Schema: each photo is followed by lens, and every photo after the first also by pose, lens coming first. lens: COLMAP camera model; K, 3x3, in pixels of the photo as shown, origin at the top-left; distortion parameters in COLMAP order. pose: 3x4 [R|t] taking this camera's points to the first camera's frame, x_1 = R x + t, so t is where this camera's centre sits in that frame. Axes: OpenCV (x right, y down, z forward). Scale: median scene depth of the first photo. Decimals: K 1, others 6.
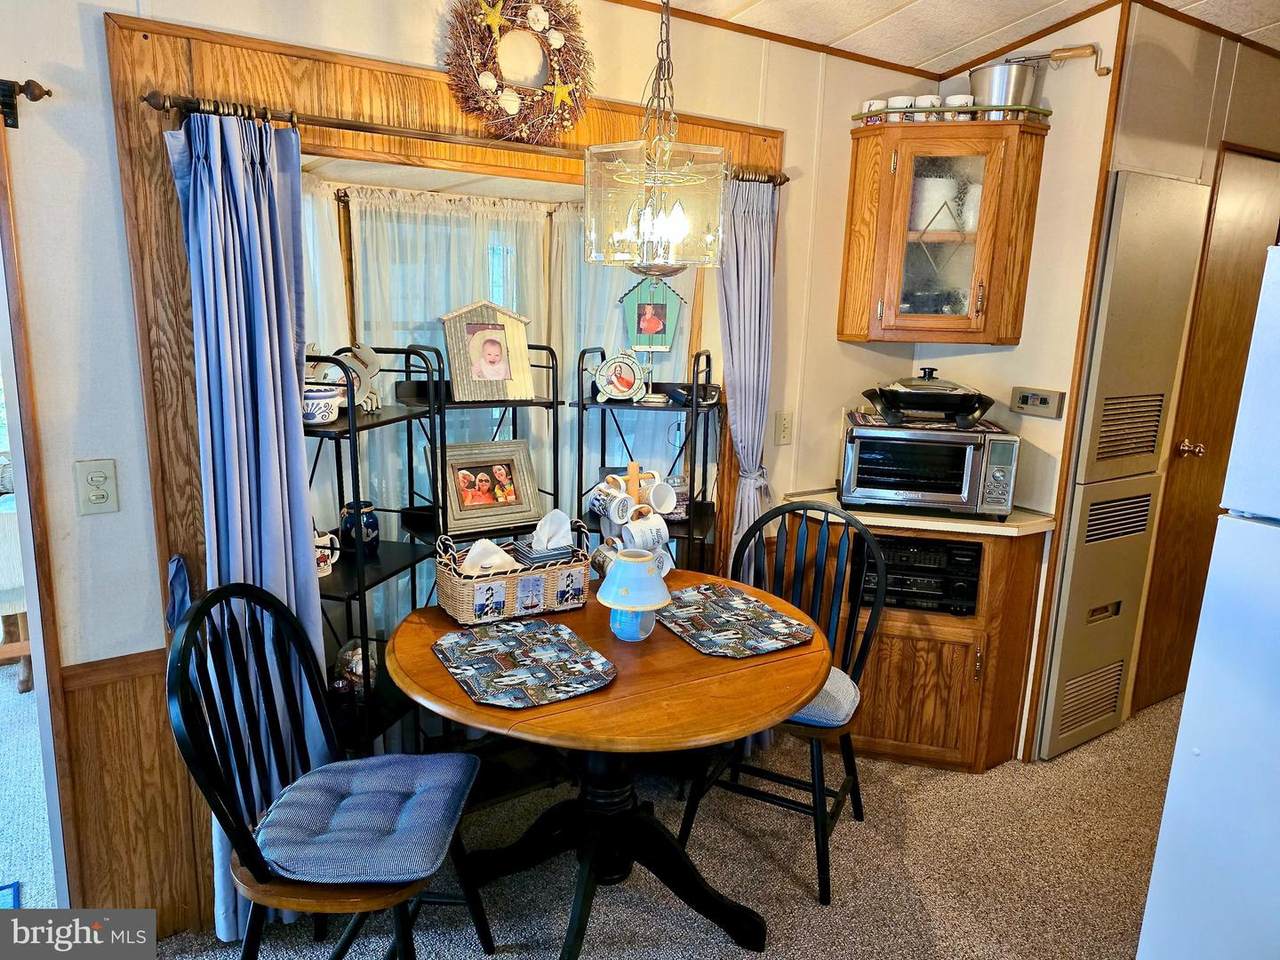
lens RADIAL K [[853.2, 0, 640.0], [0, 853.2, 480.0], [0, 0, 1]] dist [0.064594, -0.050217]
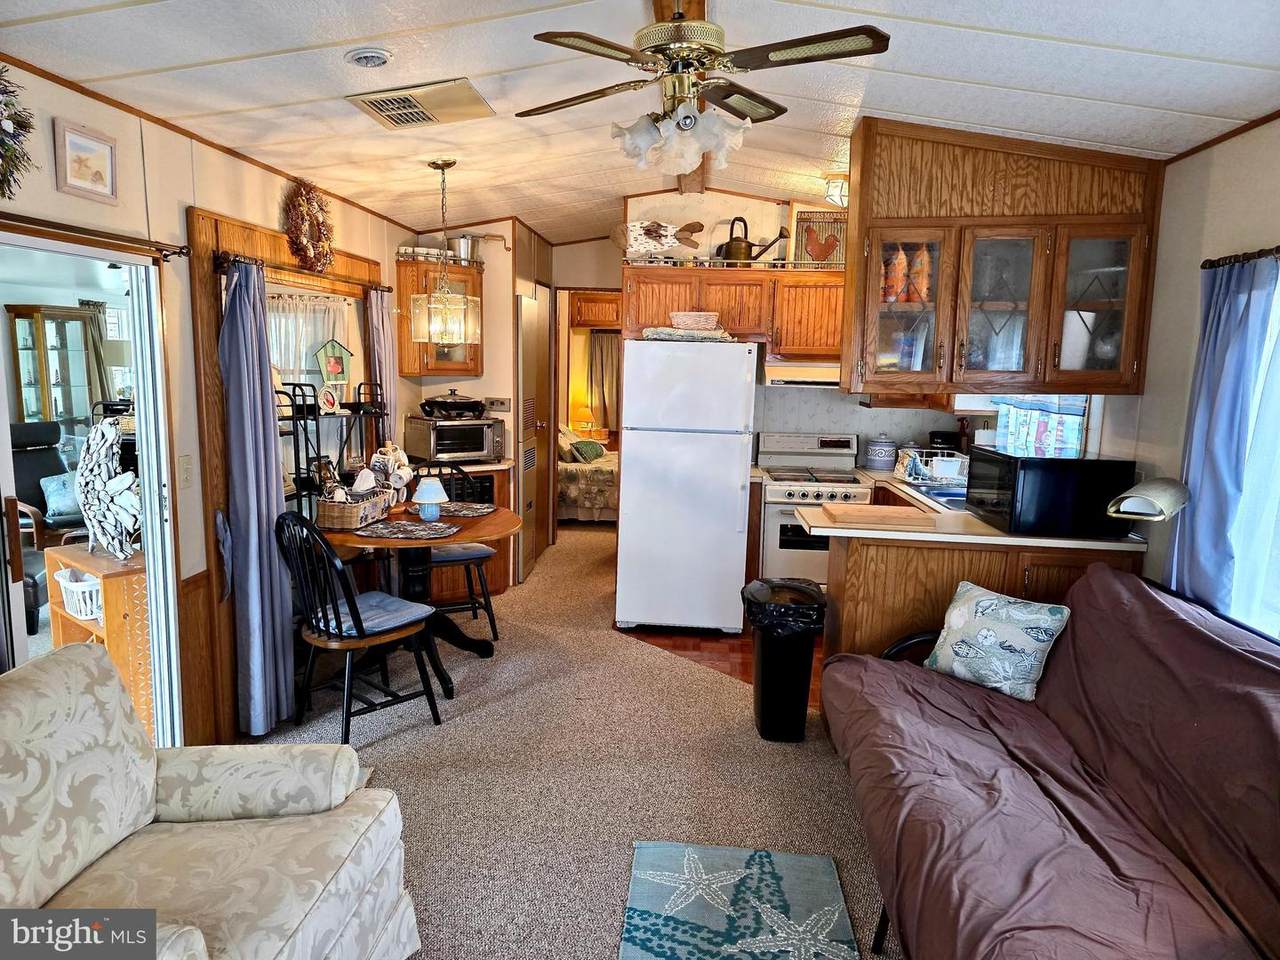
lens RADIAL K [[853.2, 0, 640.0], [0, 853.2, 480.0], [0, 0, 1]] dist [0.064594, -0.050217]
pose [[0.615431, -0.120782, 0.778881, -0.938497], [0.150921, 0.987962, 0.033955, 0.068781], [-0.773606, 0.096653, 0.626252, -0.503570]]
